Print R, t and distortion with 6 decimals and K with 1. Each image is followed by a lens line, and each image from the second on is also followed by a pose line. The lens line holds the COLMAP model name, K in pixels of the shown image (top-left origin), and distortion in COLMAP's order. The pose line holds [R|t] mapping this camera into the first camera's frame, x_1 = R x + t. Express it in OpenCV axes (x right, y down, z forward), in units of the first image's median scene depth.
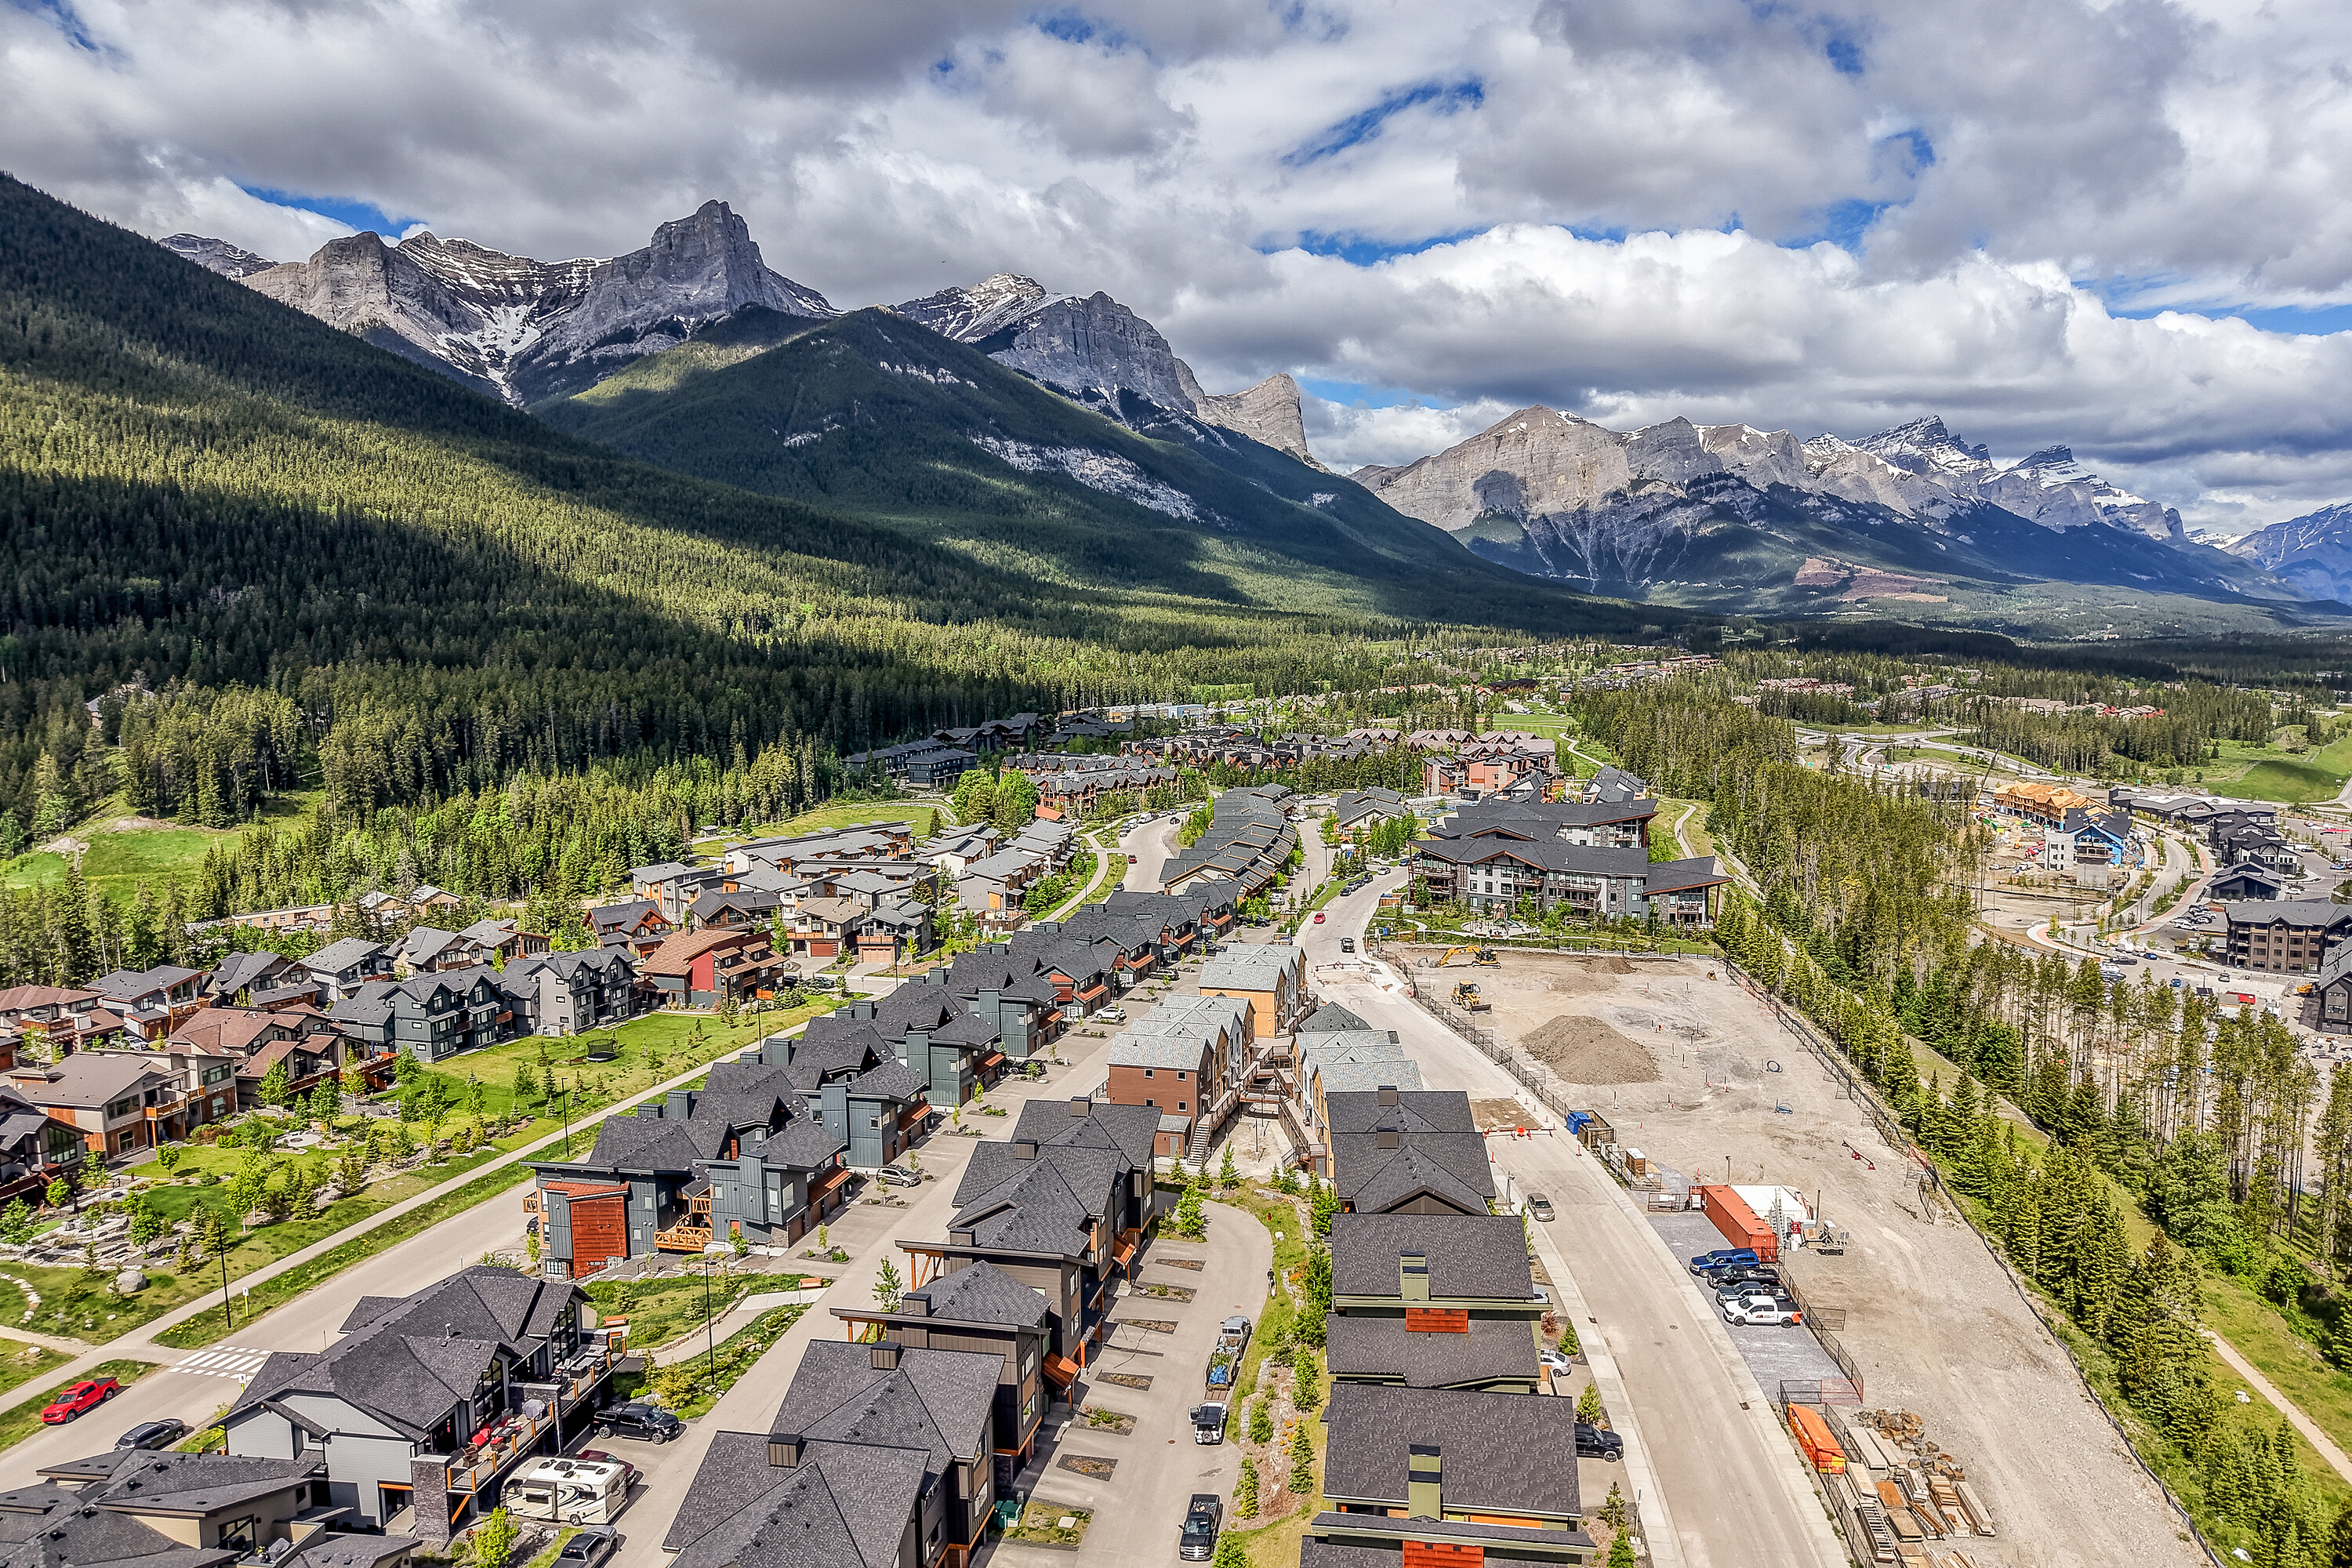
lens RADIAL K [[1549.5, 0, 1185.3], [0, 1549.5, 835.9], [0, 0, 1]] dist [0.014732, -0.011049]
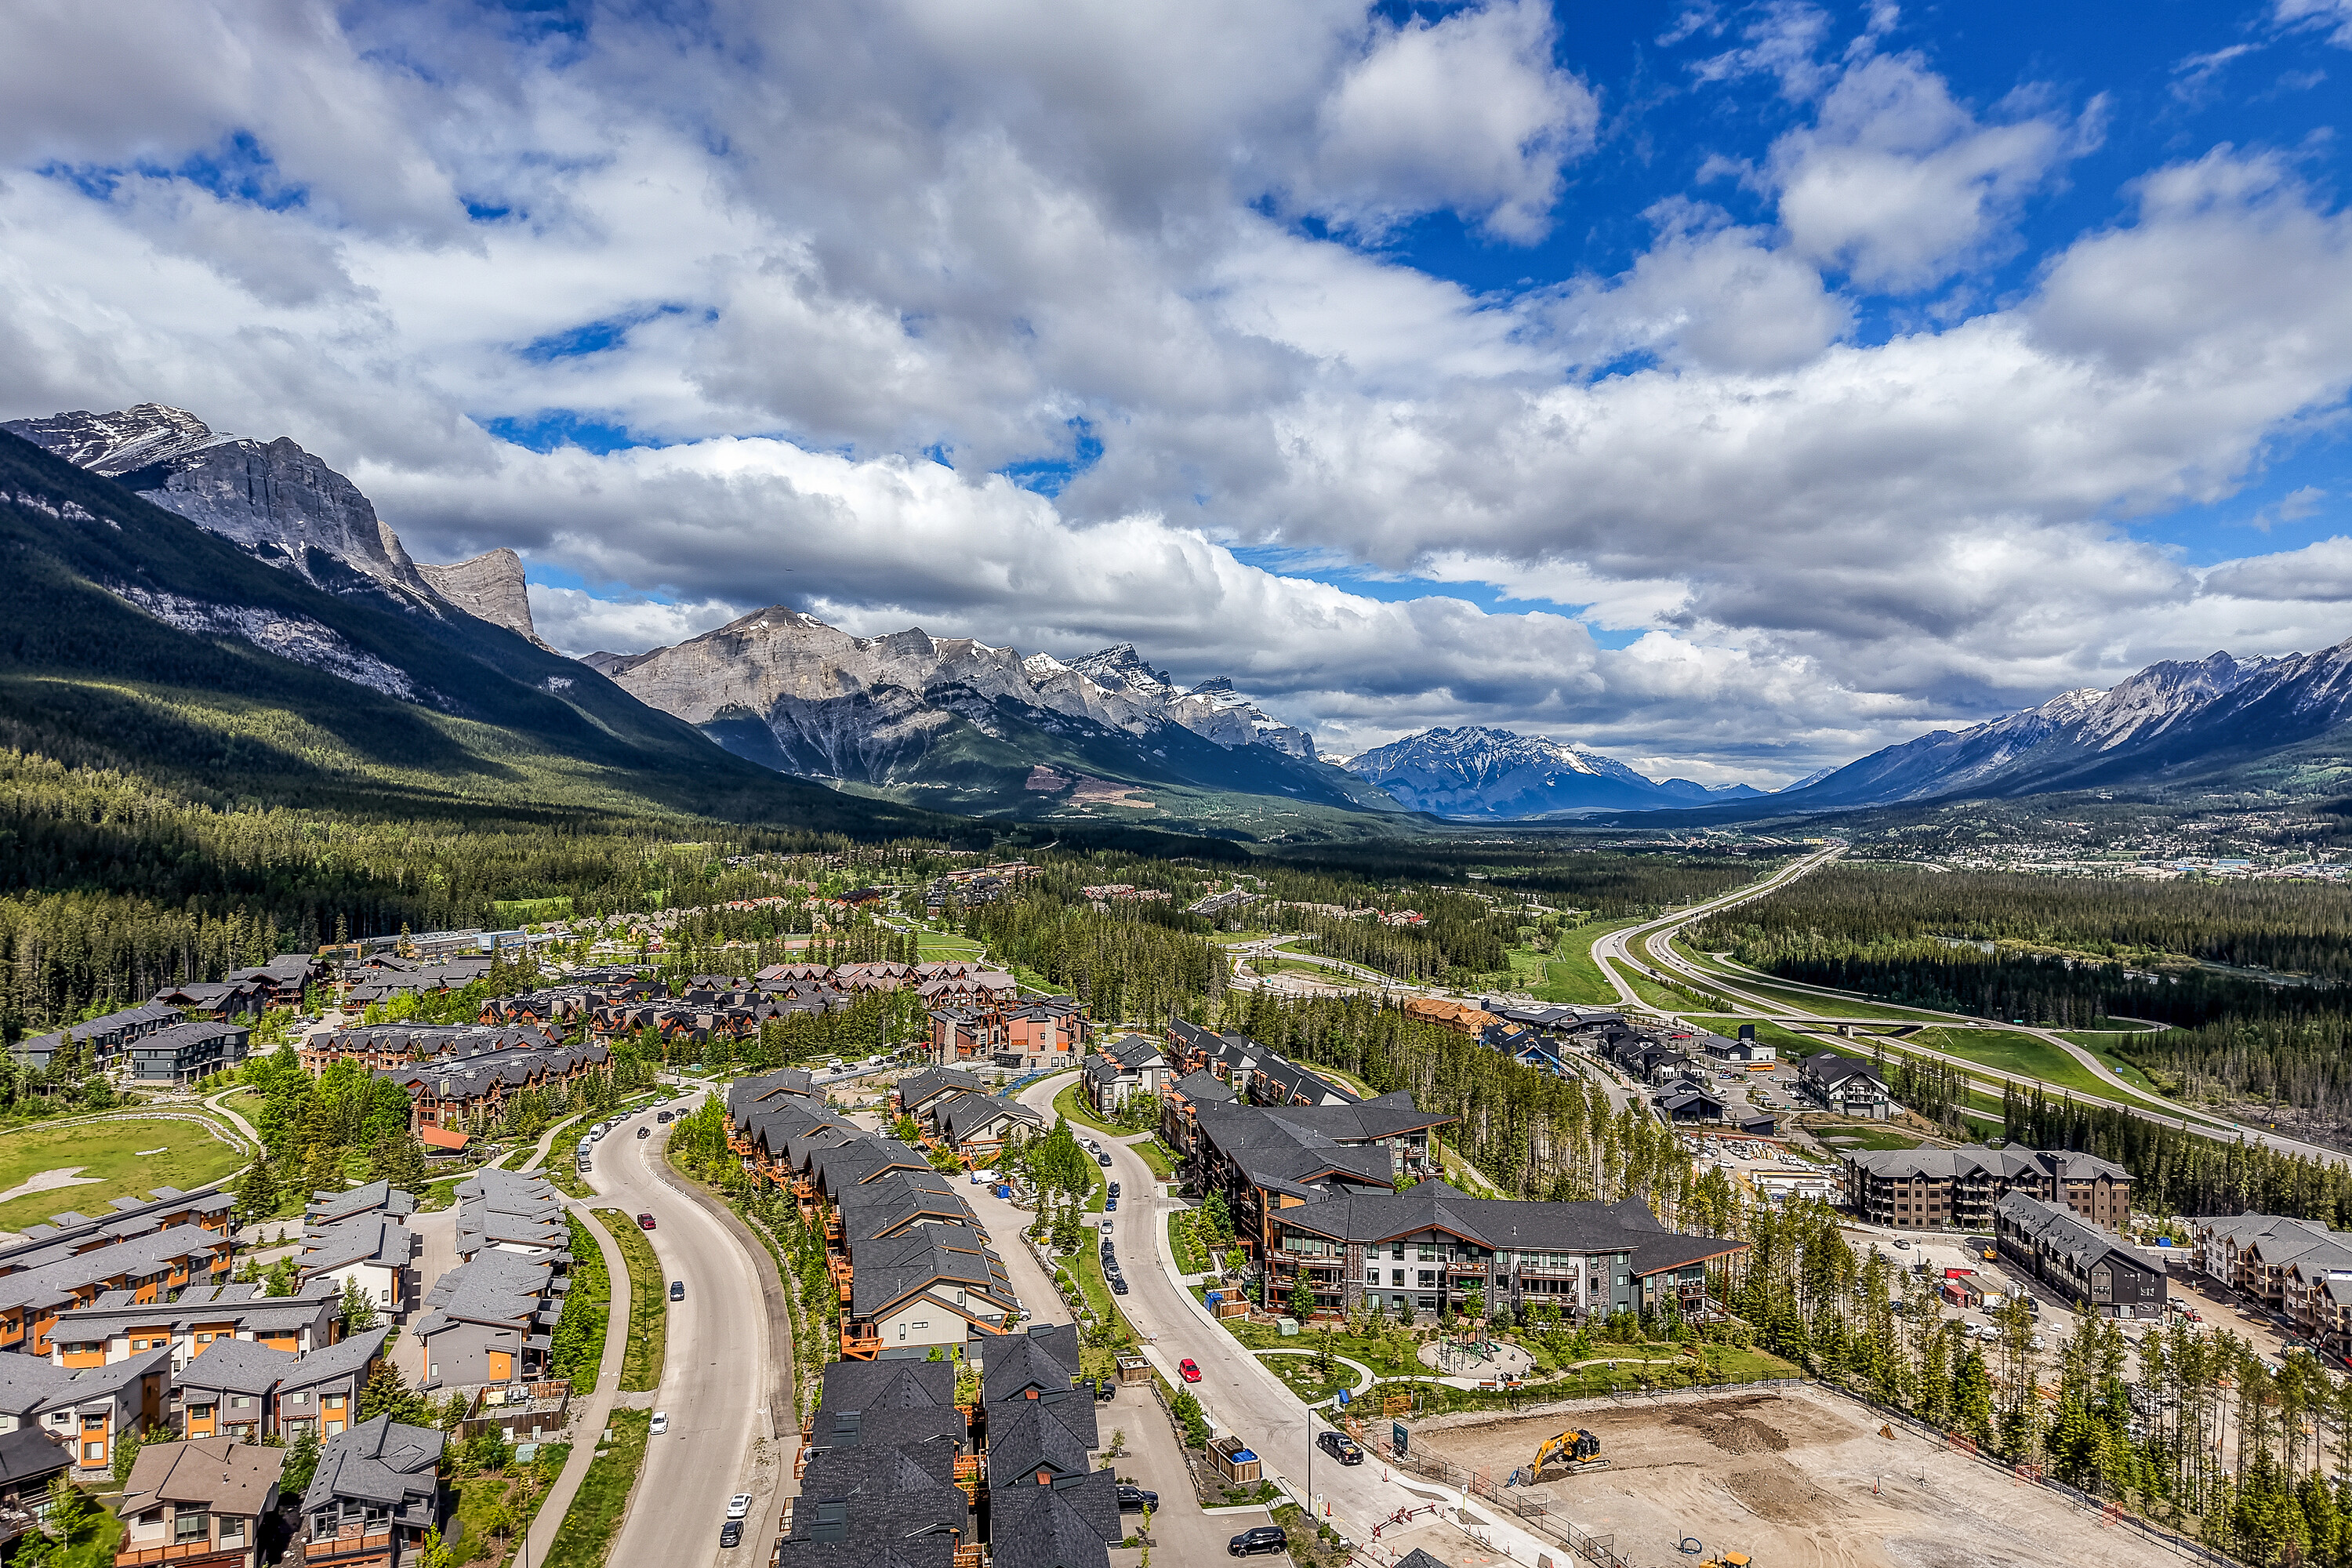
lens RADIAL K [[1549.5, 0, 1200.6], [0, 1549.5, 770.7], [0, 0, 1]] dist [0.014732, -0.011049]
pose [[0.880566, 0.031306, 0.472888, -0.098332], [0.047881, 0.986834, -0.154488, -0.040260], [-0.471499, 0.158679, 0.867473, 0.201446]]
